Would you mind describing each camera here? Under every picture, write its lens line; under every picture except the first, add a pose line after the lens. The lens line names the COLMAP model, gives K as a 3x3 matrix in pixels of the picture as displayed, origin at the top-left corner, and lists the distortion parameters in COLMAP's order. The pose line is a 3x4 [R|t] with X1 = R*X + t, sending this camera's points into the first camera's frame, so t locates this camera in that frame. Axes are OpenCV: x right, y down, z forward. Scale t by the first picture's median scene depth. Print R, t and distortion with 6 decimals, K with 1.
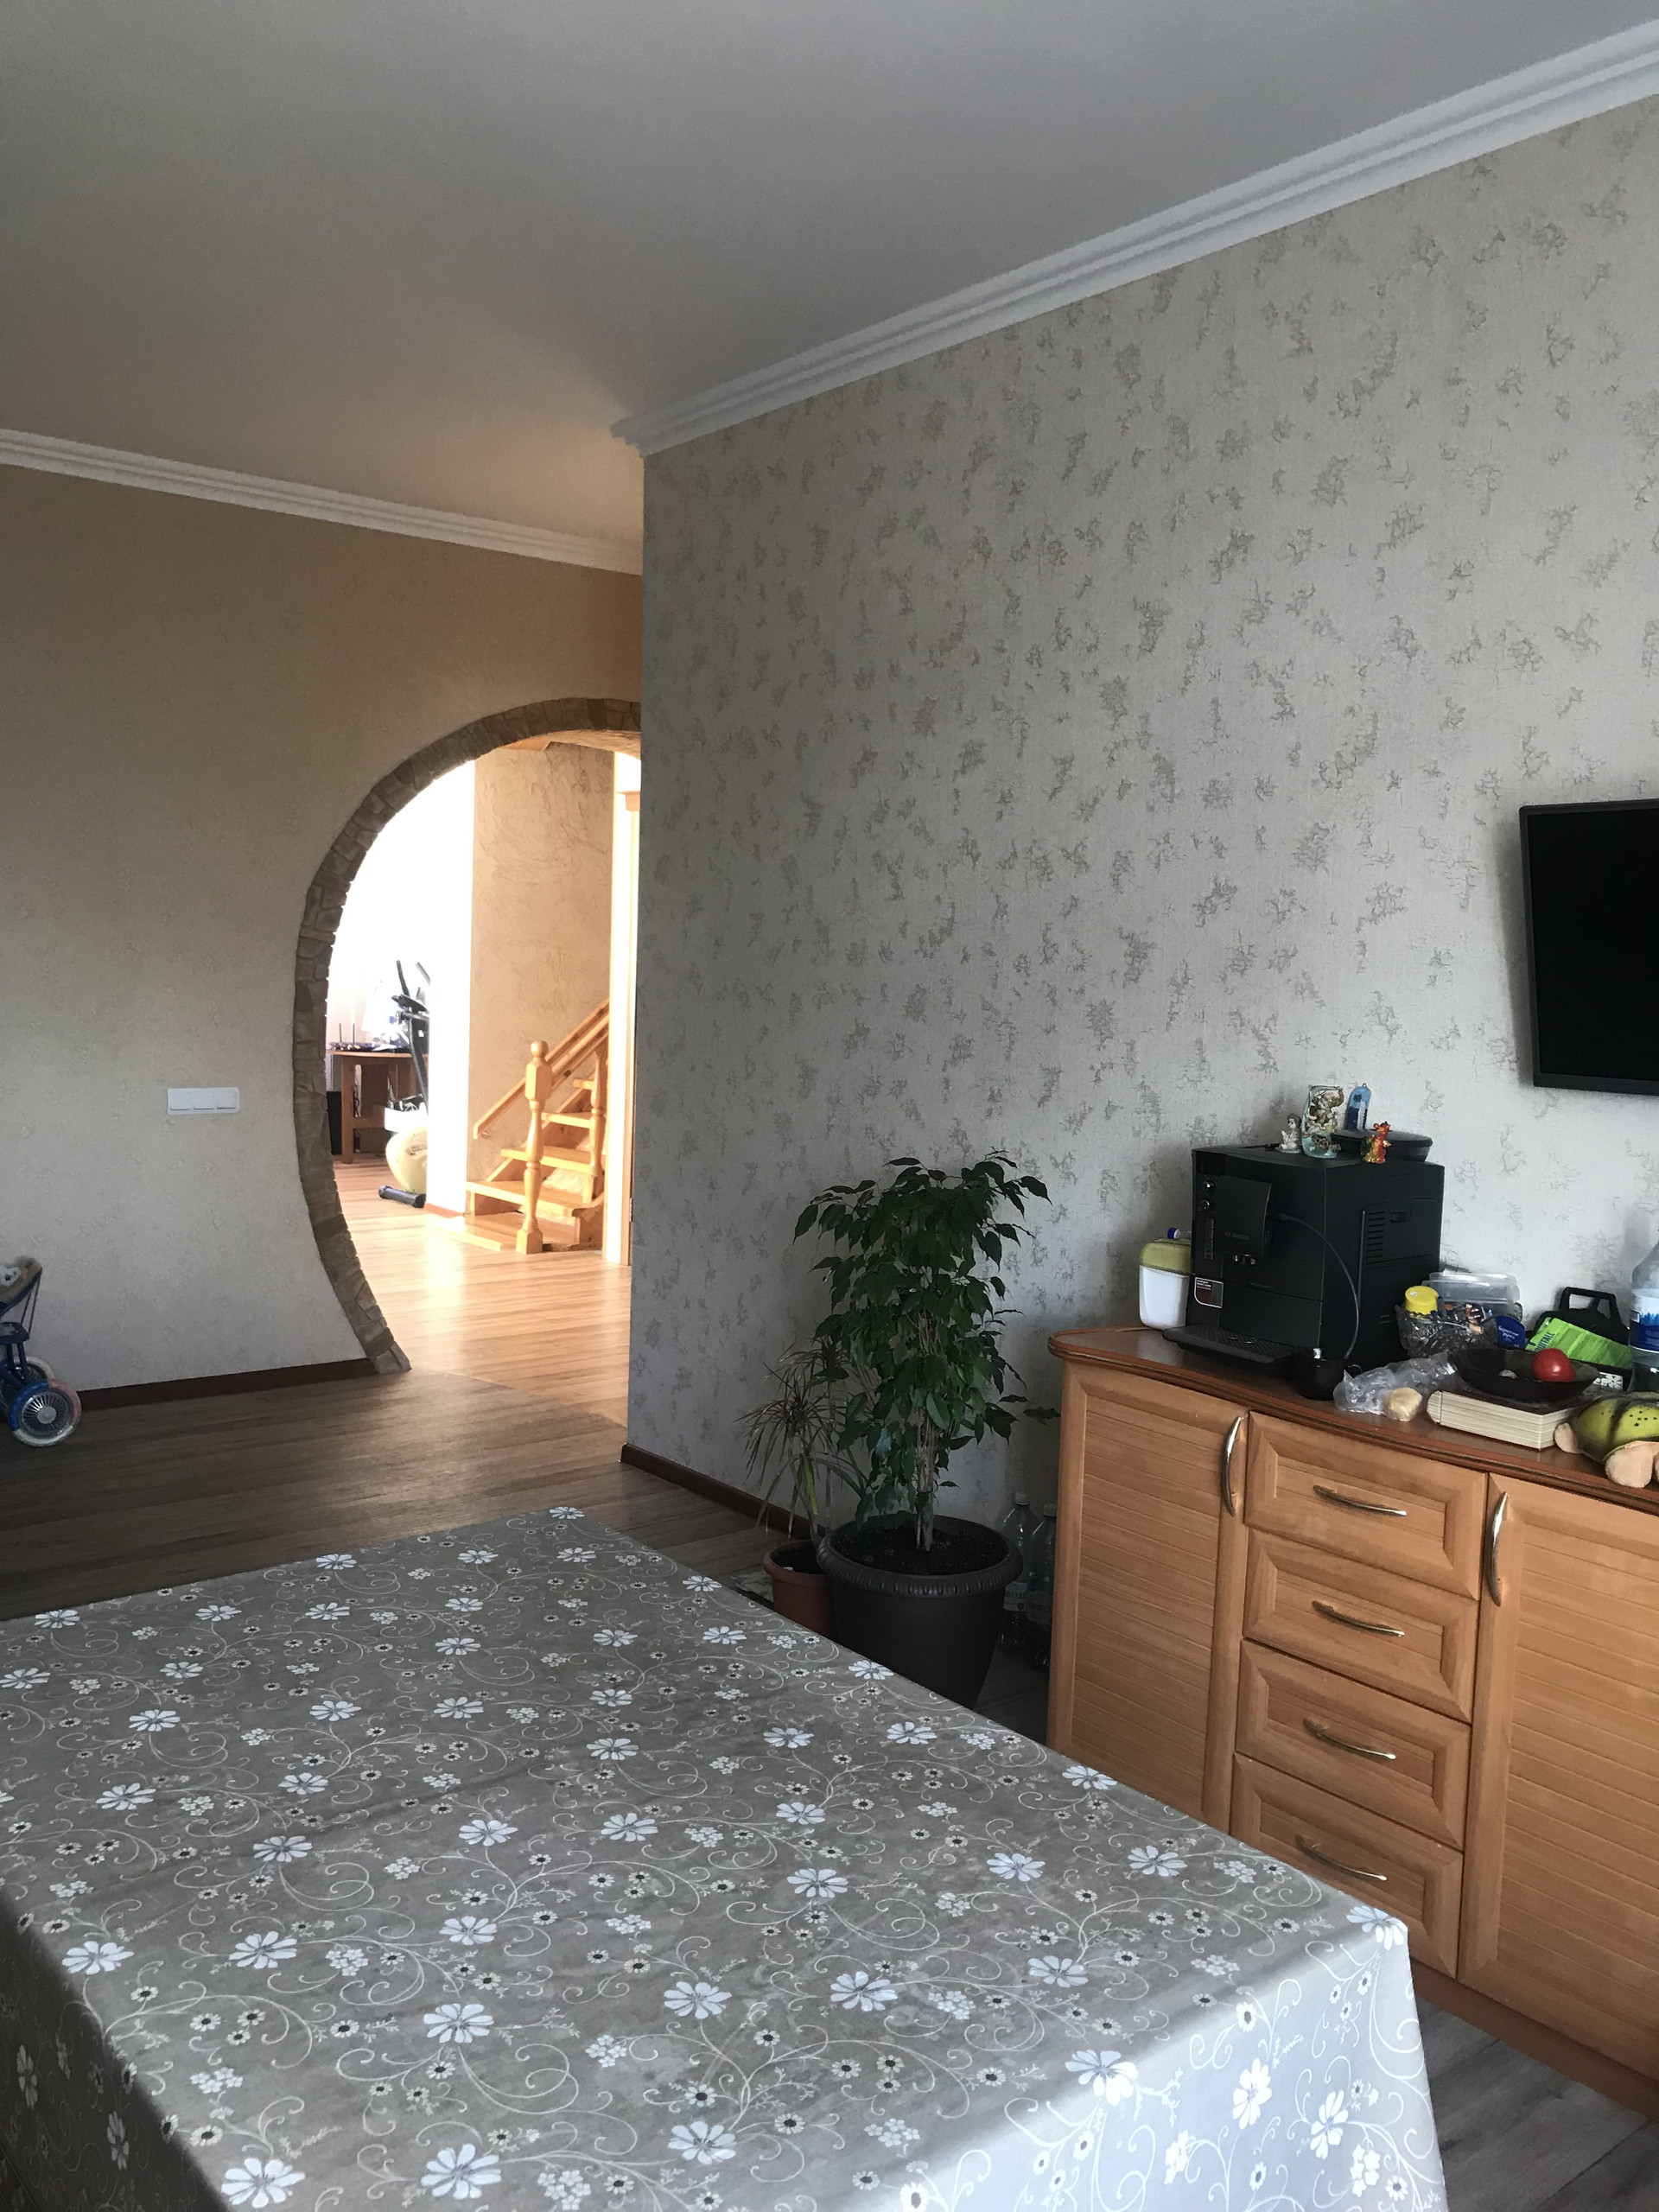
lens RADIAL K [[1776.7, 0, 829.5], [0, 1776.7, 1106.0], [0, 0, 1]] dist [0.013079, 0.002493]
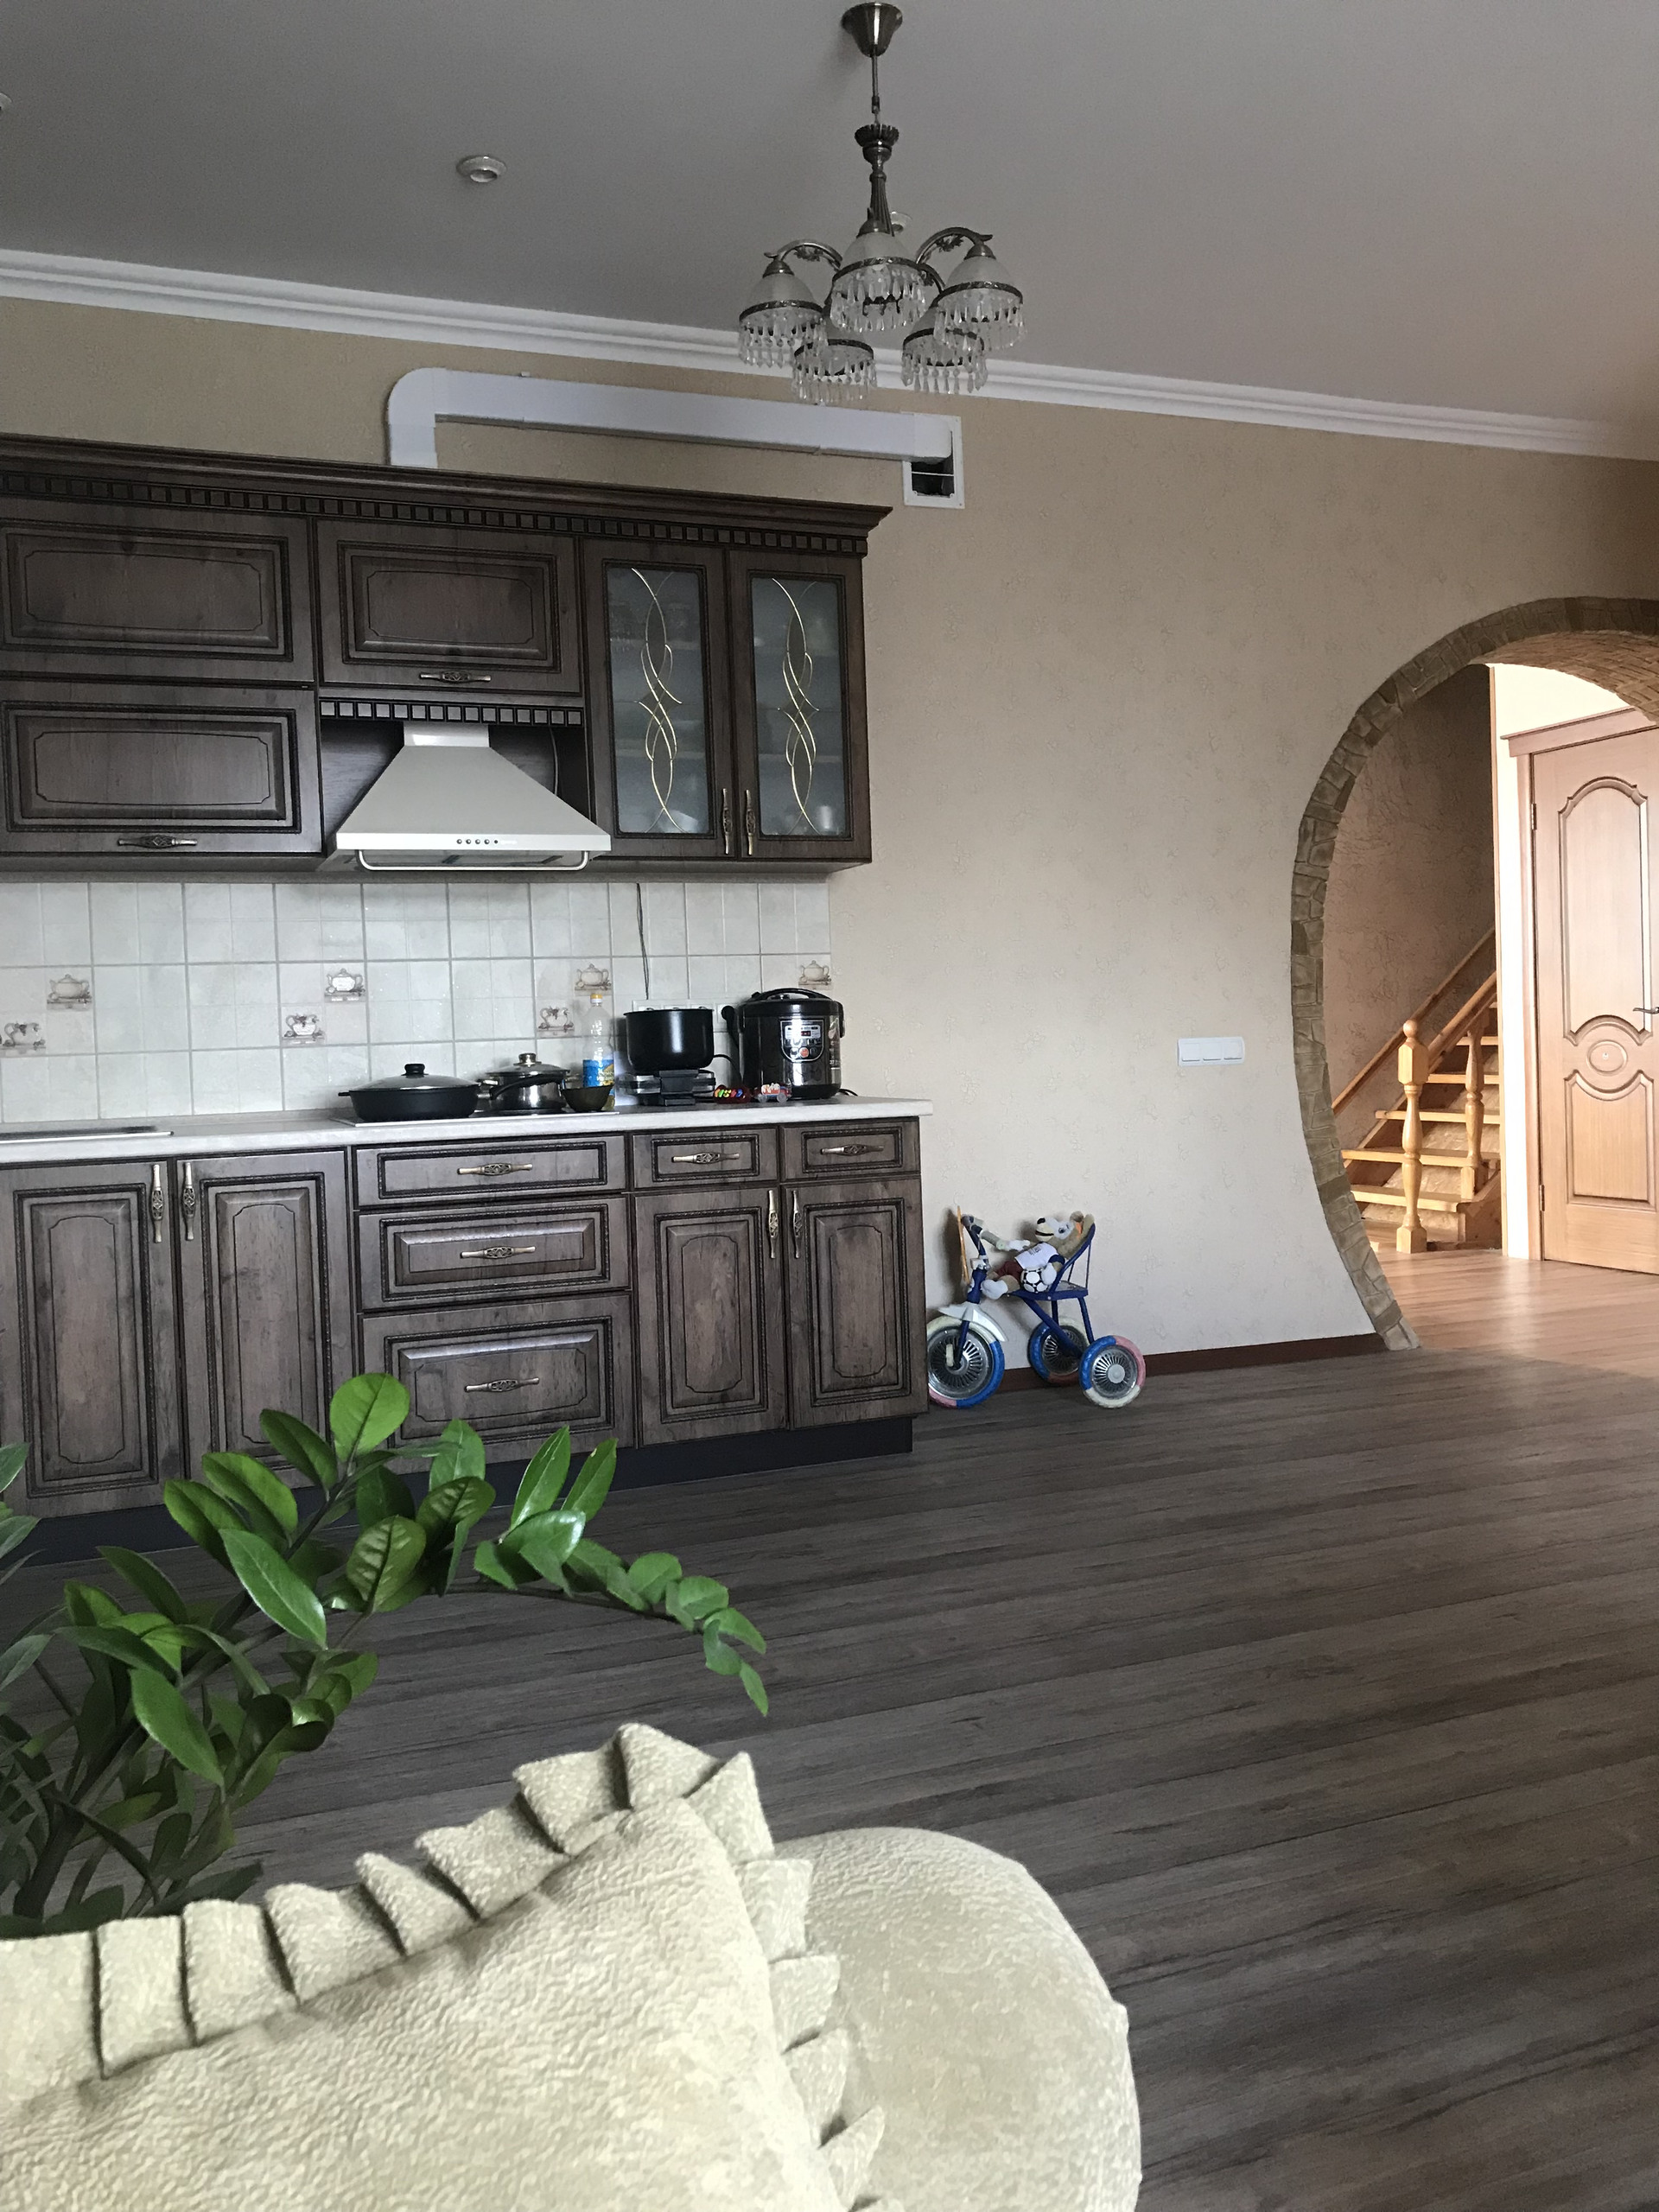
lens RADIAL K [[1776.7, 0, 829.5], [0, 1776.7, 1106.0], [0, 0, 1]] dist [0.013079, 0.002493]
pose [[0.952029, -0.056091, -0.300823, -0.252018], [0.041165, 0.997597, -0.055733, 0.066815], [0.303226, 0.040676, 0.952050, 0.045435]]
